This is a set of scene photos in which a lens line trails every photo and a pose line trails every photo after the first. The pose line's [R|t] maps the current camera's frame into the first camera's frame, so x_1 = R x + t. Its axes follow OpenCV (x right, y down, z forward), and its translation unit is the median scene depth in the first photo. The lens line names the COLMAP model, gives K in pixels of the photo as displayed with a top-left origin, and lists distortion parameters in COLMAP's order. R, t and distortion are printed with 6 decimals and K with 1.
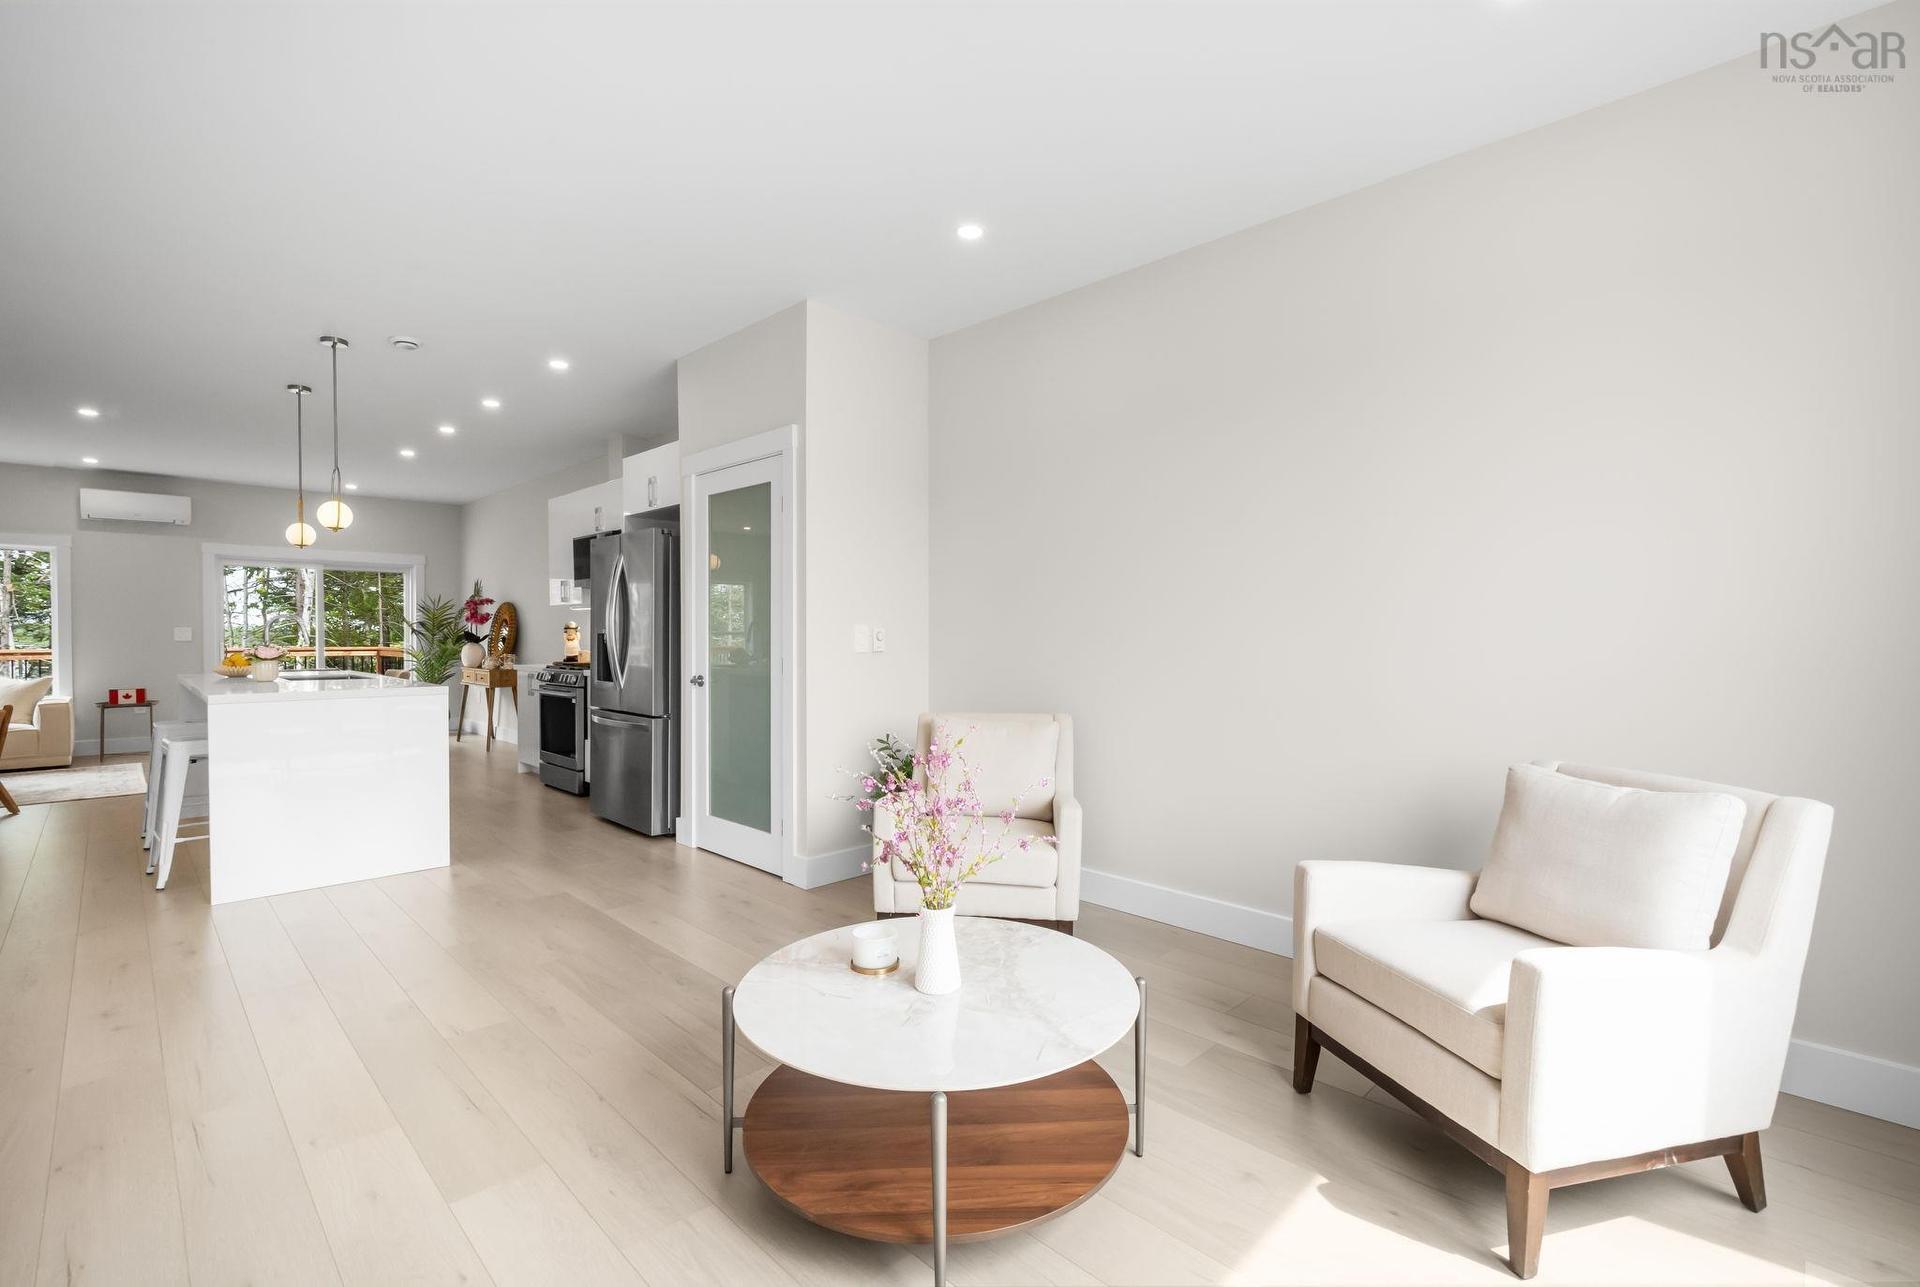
lens RADIAL K [[858.3, 0, 951.6], [0, 858.3, 652.6], [0, 0, 1]] dist [0.015873, -0.000245]
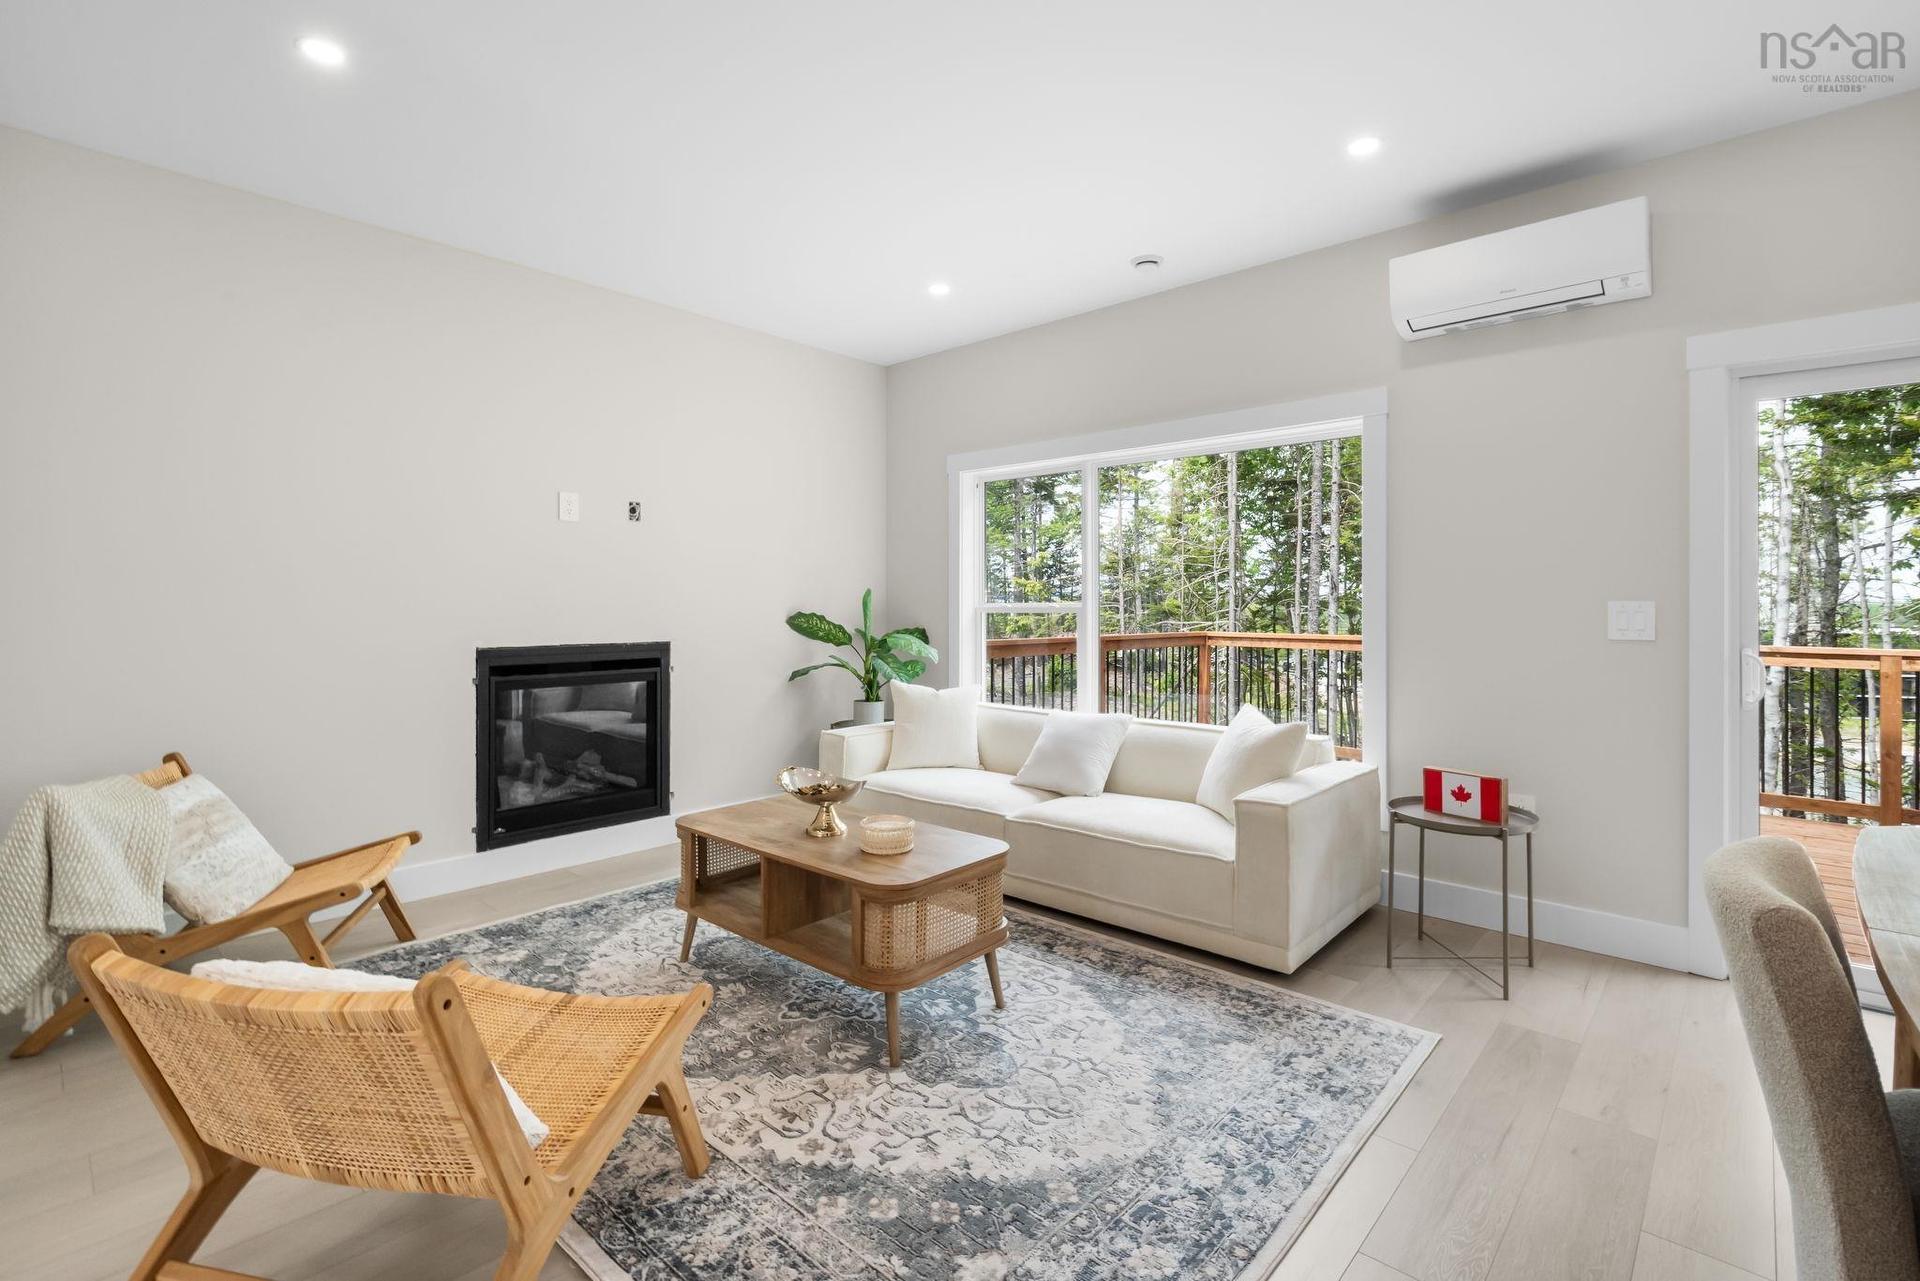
lens RADIAL K [[869.0, 0, 972.3], [0, 869.0, 599.3], [0, 0, 1]] dist [-0.000543, -0.000322]
pose [[0.066815, -0.005258, -0.997752, -0.609991], [-0.028309, 0.999574, -0.007164, -0.021414], [0.997364, 0.028724, 0.066638, 0.780426]]
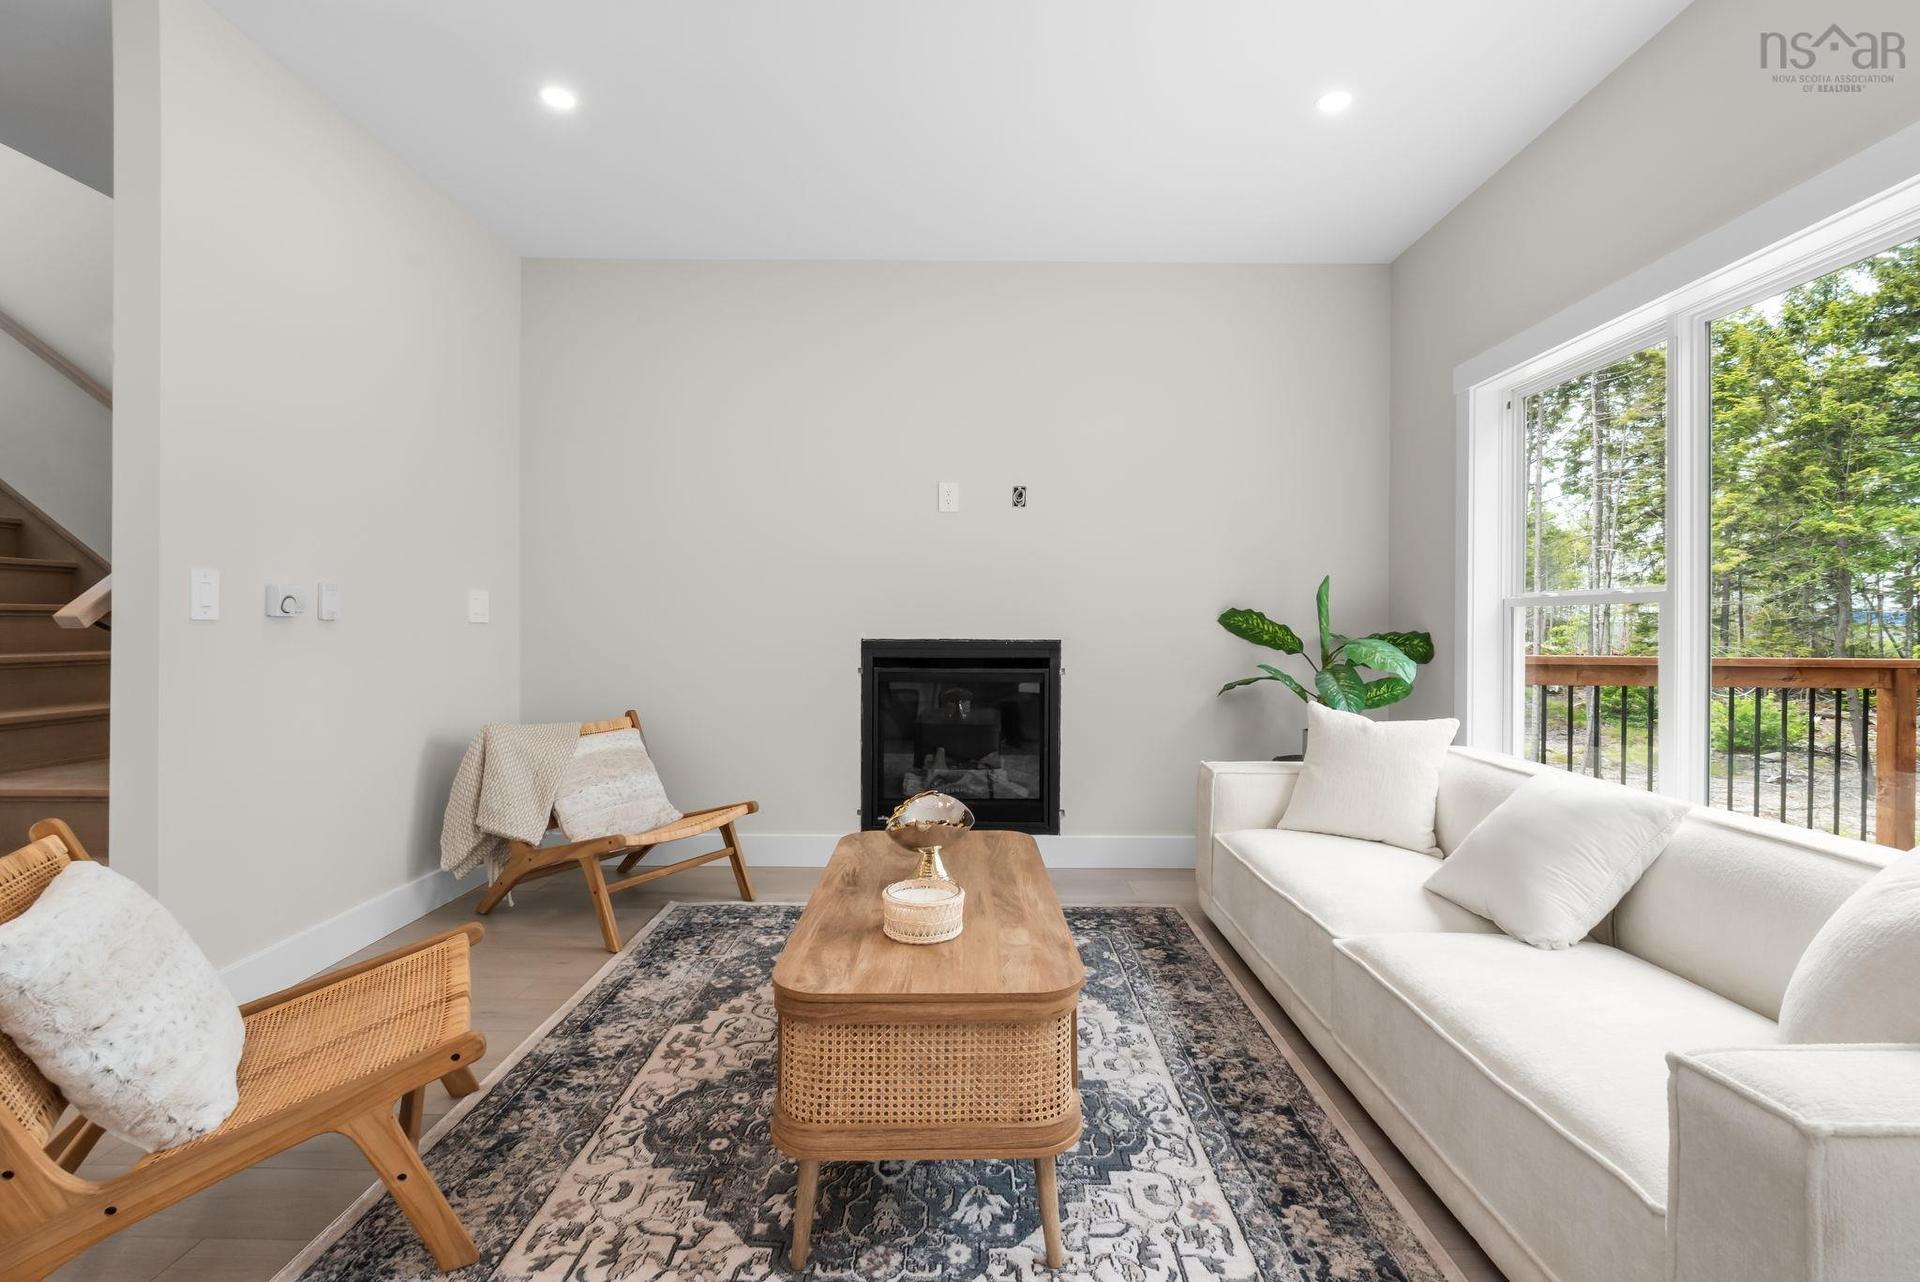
lens RADIAL K [[859.5, 0, 970.5], [0, 859.5, 629.7], [0, 0, 1]] dist [0.000295, -0.001101]
pose [[-0.697324, 0.002933, -0.716750, -0.788987], [-0.024316, 0.999319, 0.027746, -0.011301], [0.716343, 0.036776, -0.696778, 0.924951]]
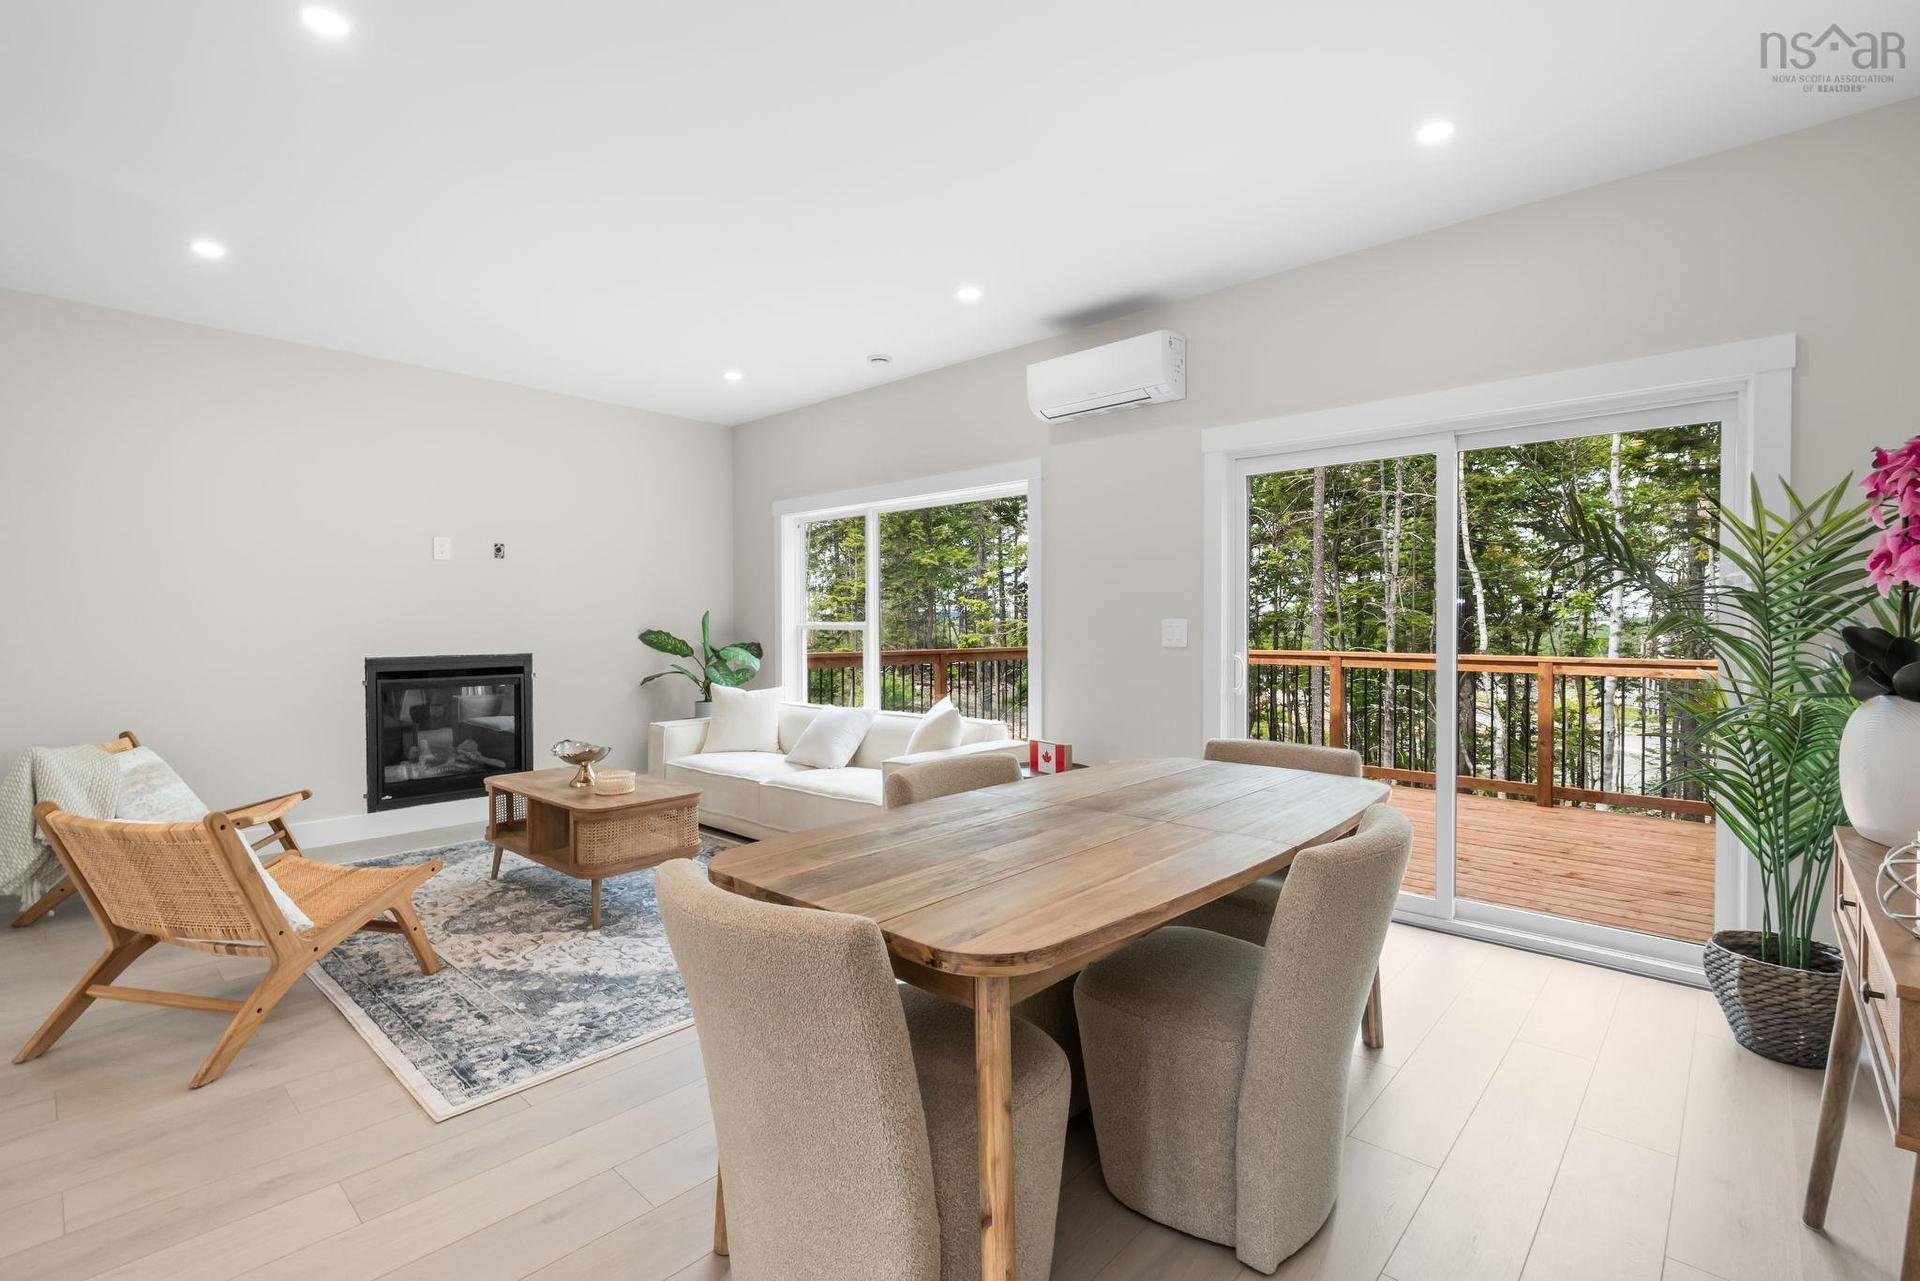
lens RADIAL K [[859.5, 0, 970.5], [0, 859.5, 629.2], [0, 0, 1]] dist [0.000295, -0.001101]
pose [[0.065185, 0.007095, -0.997848, -0.463802], [-0.024361, 0.999688, 0.005517, -0.024865], [0.997576, 0.023949, 0.065337, 0.929596]]
